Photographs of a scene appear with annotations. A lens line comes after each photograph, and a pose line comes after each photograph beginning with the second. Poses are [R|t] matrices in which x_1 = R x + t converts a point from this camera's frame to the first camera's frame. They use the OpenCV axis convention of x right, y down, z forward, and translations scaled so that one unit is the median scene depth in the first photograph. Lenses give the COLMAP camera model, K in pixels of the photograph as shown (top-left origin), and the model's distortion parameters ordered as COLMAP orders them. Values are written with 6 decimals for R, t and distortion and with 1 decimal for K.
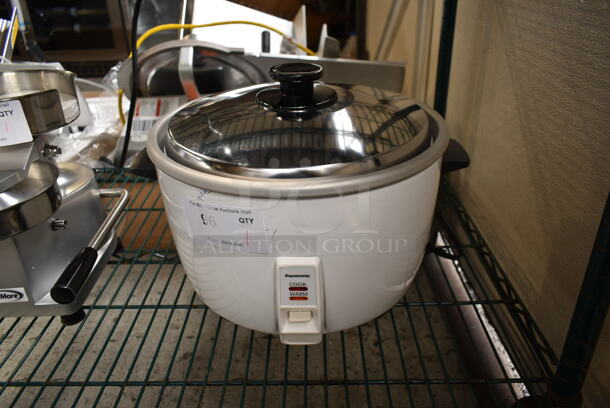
lens RADIAL K [[453.6, 0, 304.6], [0, 453.6, 209.9], [0, 0, 1]] dist [0.007876, 0.002948]
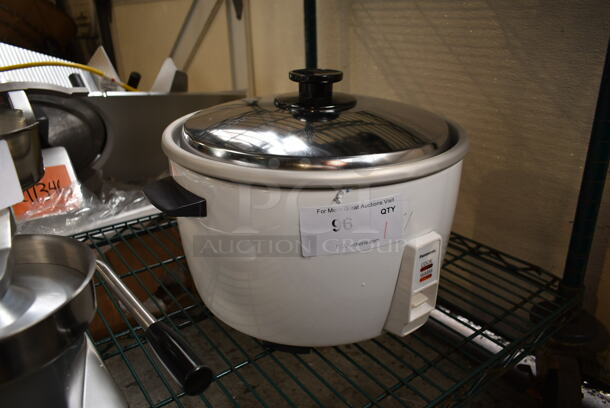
lens RADIAL K [[453.6, 0, 308.3], [0, 453.6, 200.1], [0, 0, 1]] dist [0.007876, 0.002948]
pose [[0.785290, -0.214599, 0.580747, -0.763629], [0.282545, 0.958853, -0.027743, -0.017191], [-0.550897, 0.185873, 0.813612, 0.285268]]
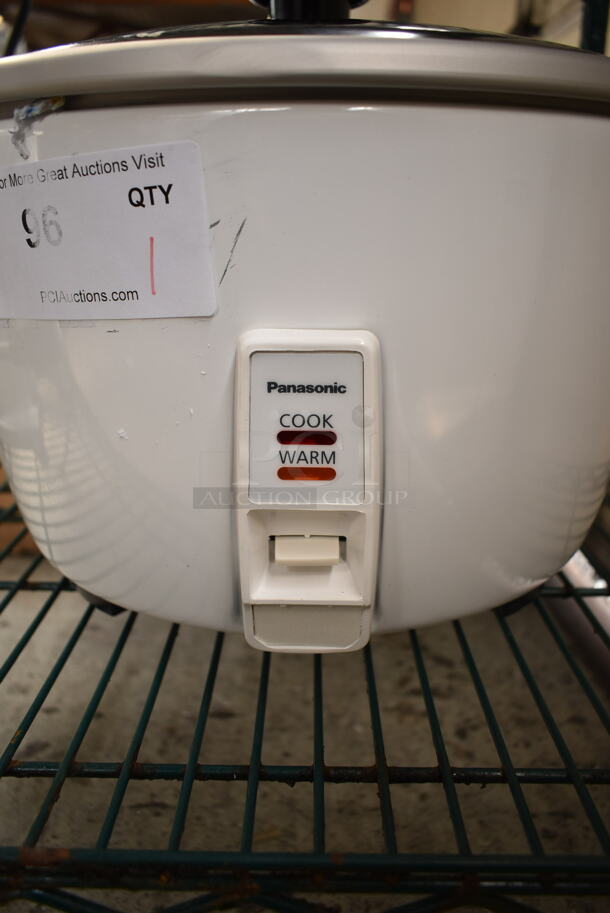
lens RADIAL K [[678.9, 0, 306.2], [0, 678.9, 452.2], [0, 0, 1]] dist [0.007876, 0.002948]
pose [[0.999580, 0.027532, 0.009002, -0.017985], [-0.025484, 0.983601, -0.178549, 0.262746], [-0.013770, 0.178245, 0.983890, 0.527641]]
